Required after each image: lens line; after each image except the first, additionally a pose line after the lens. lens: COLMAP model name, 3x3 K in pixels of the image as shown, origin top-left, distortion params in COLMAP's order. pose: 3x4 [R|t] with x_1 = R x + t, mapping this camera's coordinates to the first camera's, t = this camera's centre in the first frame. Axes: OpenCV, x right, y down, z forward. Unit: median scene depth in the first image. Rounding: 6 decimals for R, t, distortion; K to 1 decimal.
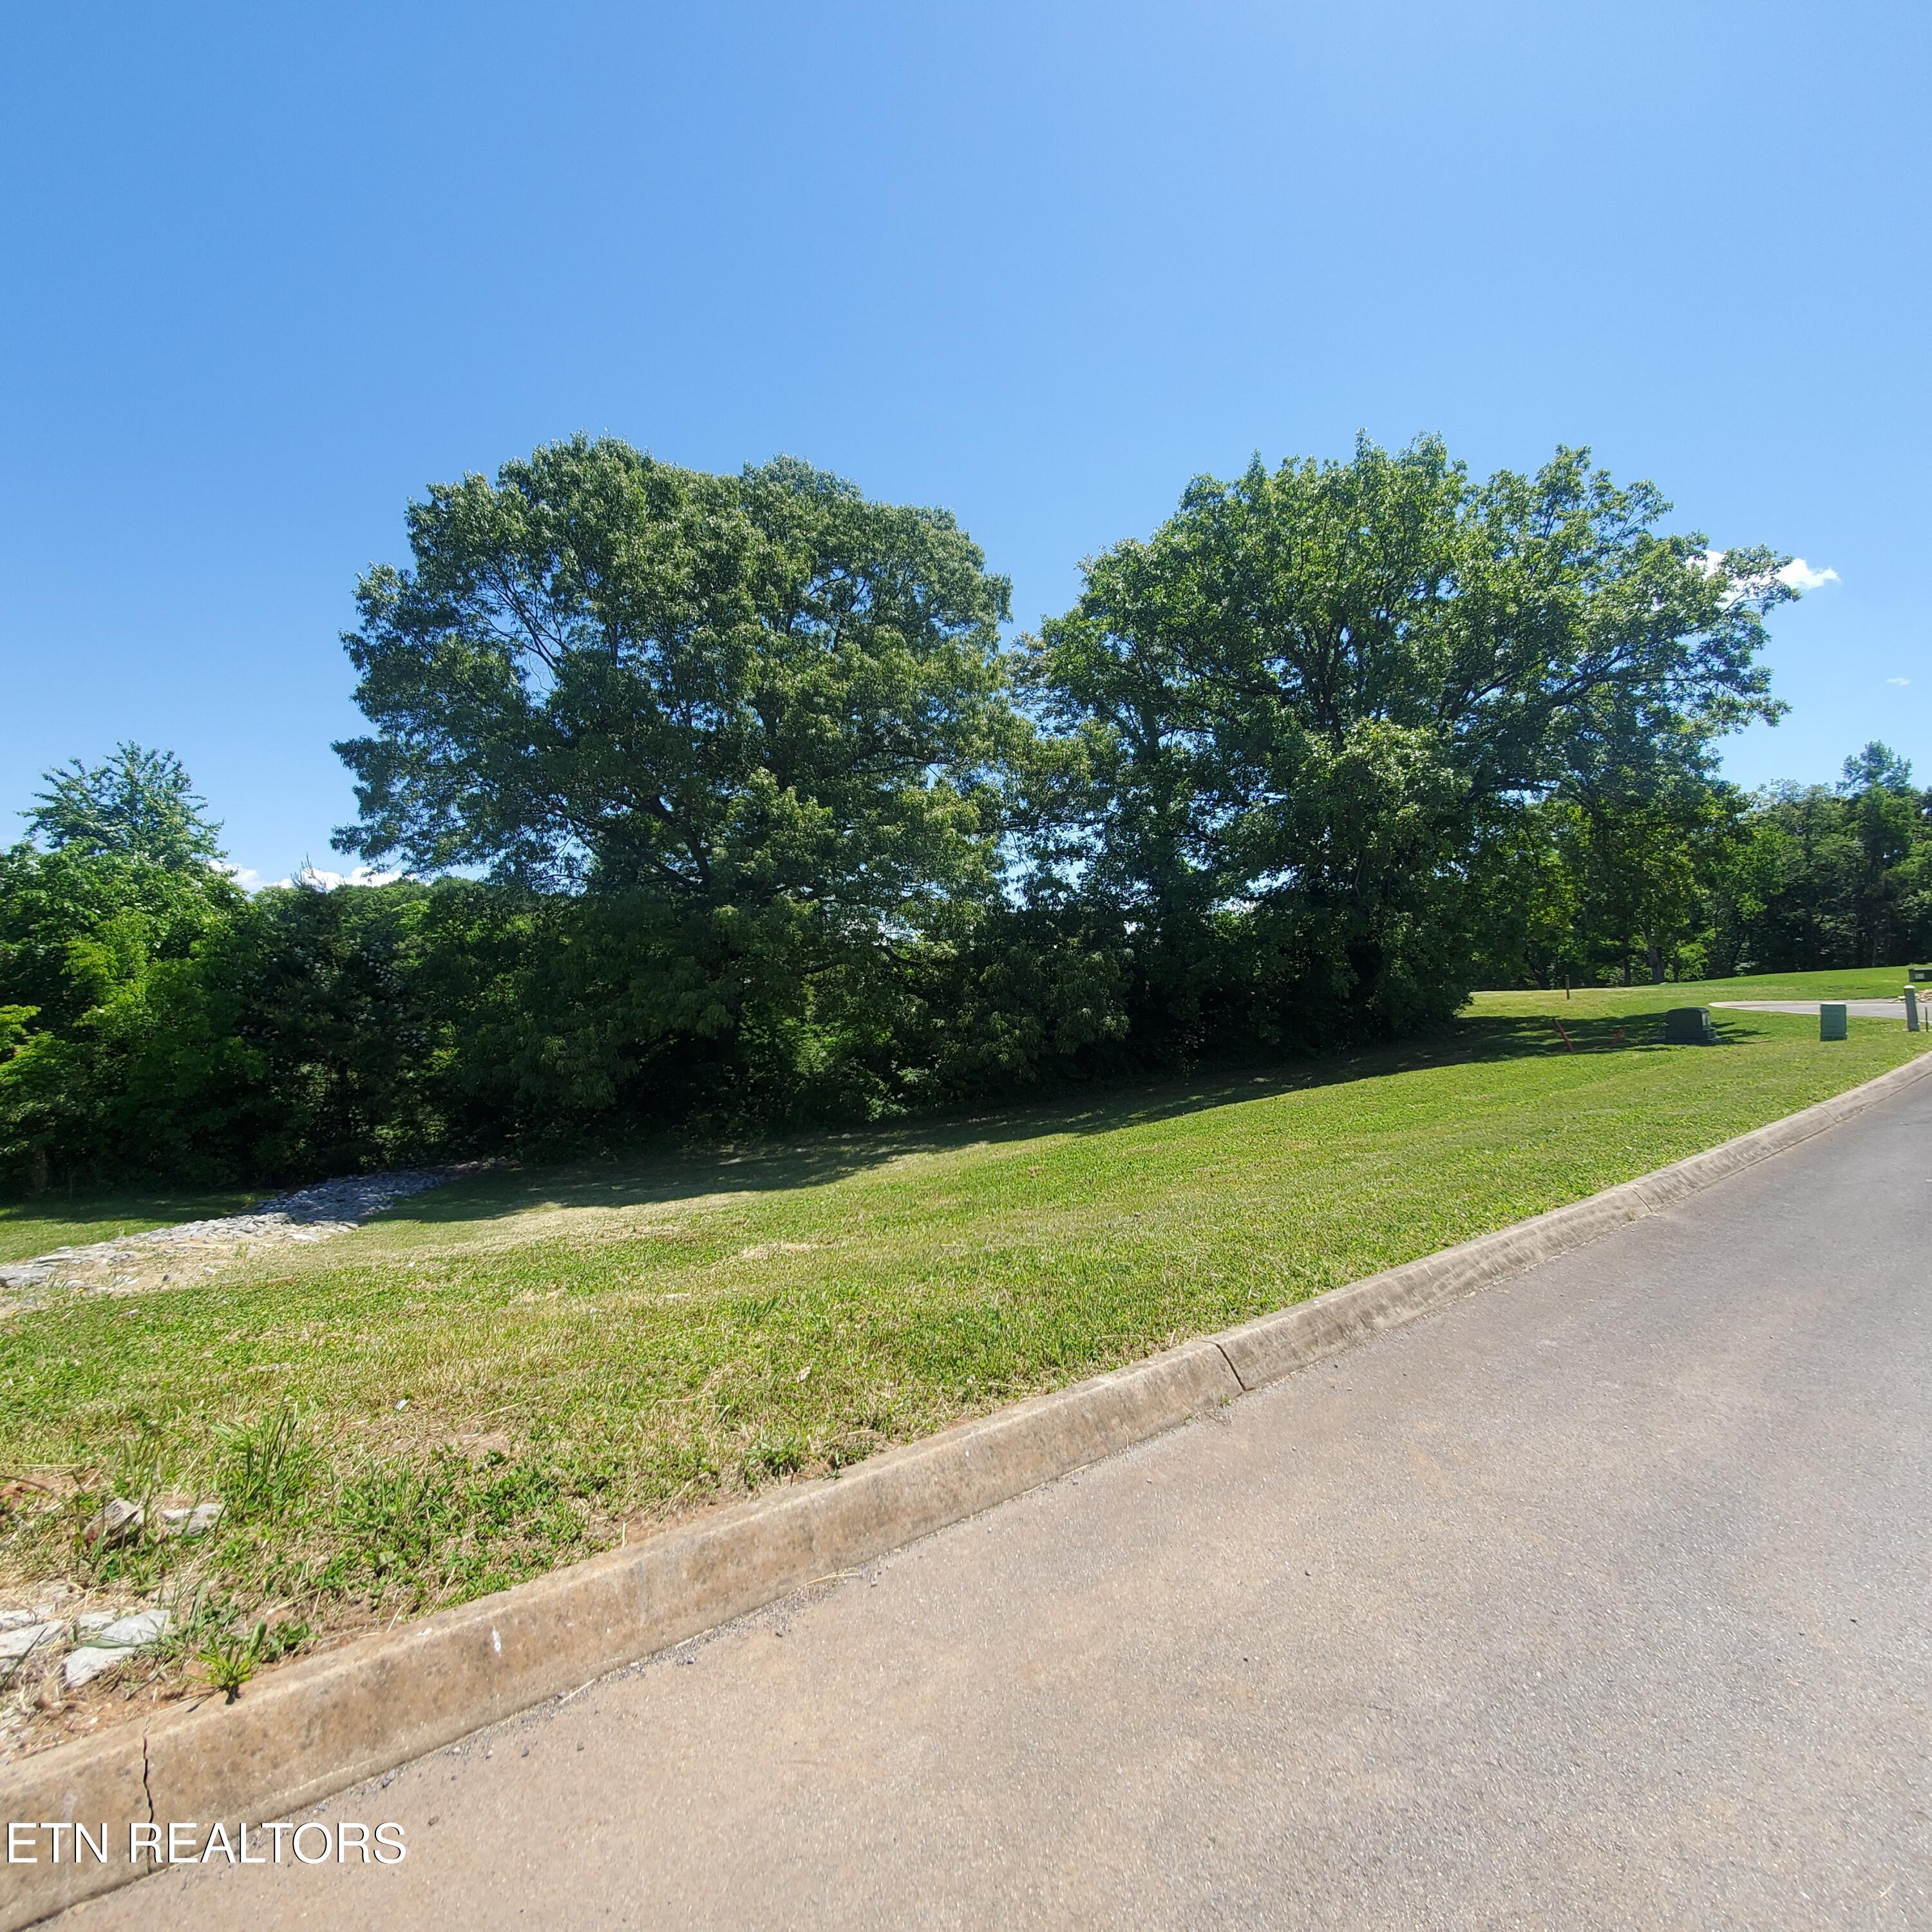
lens RADIAL K [[1009.1, 0, 953.4], [0, 1009.1, 961.3], [0, 0, 1]] dist [0.008982, -0.005230]
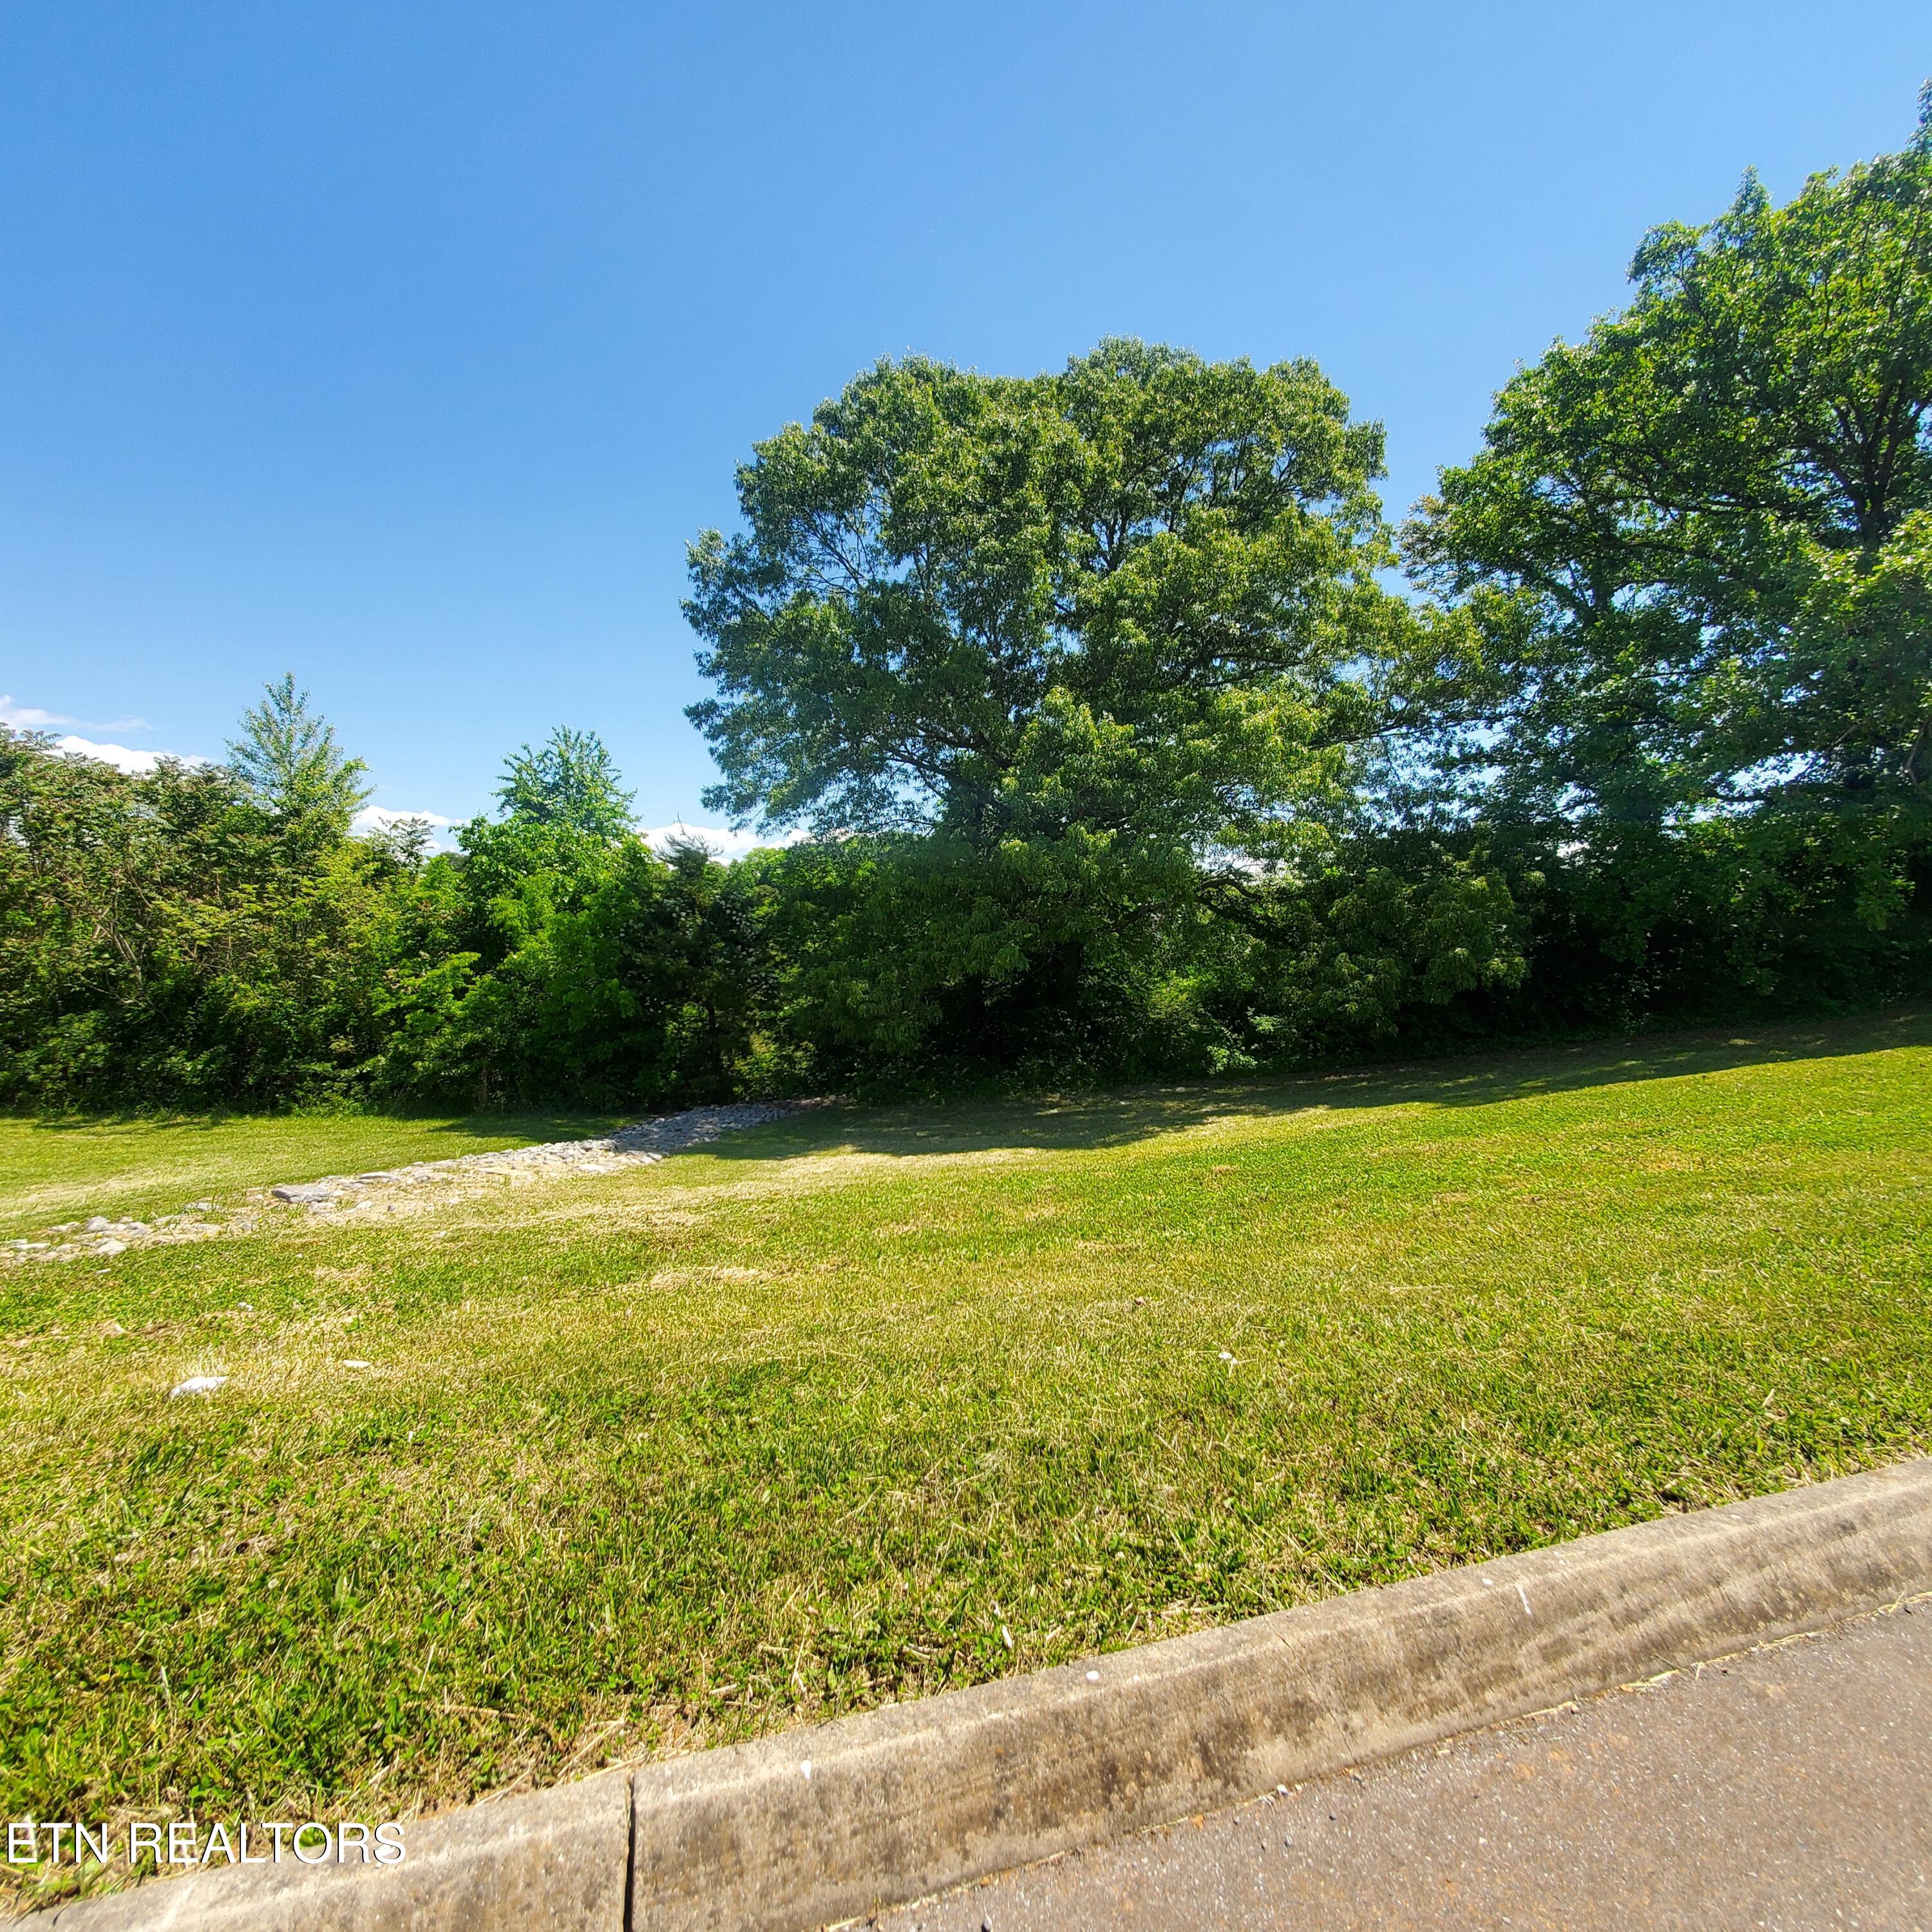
lens RADIAL K [[1009.1, 0, 961.9], [0, 1009.1, 962.8], [0, 0, 1]] dist [0.008982, -0.005230]
pose [[0.918475, -0.001702, -0.395474, 0.074957], [0.025893, 0.998104, 0.055841, 0.002856], [0.394629, -0.061528, 0.916778, 0.096672]]
